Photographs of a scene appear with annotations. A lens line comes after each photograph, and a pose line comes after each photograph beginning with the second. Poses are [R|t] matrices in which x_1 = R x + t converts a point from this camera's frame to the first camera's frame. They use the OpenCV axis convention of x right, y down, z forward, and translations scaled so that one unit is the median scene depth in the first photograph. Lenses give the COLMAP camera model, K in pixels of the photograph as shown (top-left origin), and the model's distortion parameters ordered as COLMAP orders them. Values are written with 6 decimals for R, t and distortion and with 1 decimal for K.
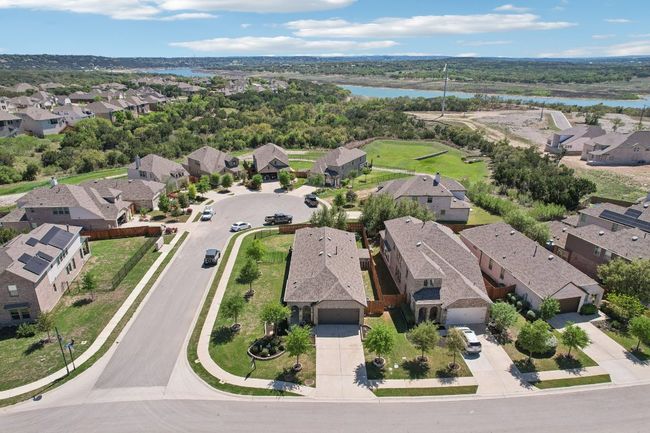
lens RADIAL K [[408.2, 0, 308.9], [0, 408.2, 217.3], [0, 0, 1]] dist [-0.066619, 0.069397]
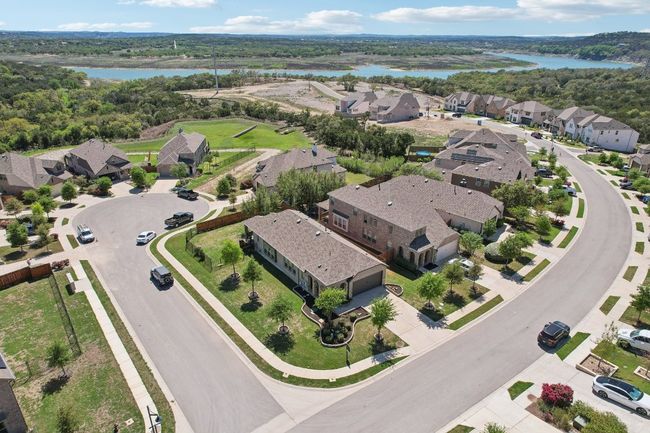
lens RADIAL K [[408.2, 0, 308.9], [0, 408.2, 217.3], [0, 0, 1]] dist [-0.066619, 0.069397]
pose [[0.821468, -0.225641, 0.523715, -0.292245], [0.199366, 0.974070, 0.106962, -0.036494], [-0.534270, 0.016545, 0.845152, 0.089529]]
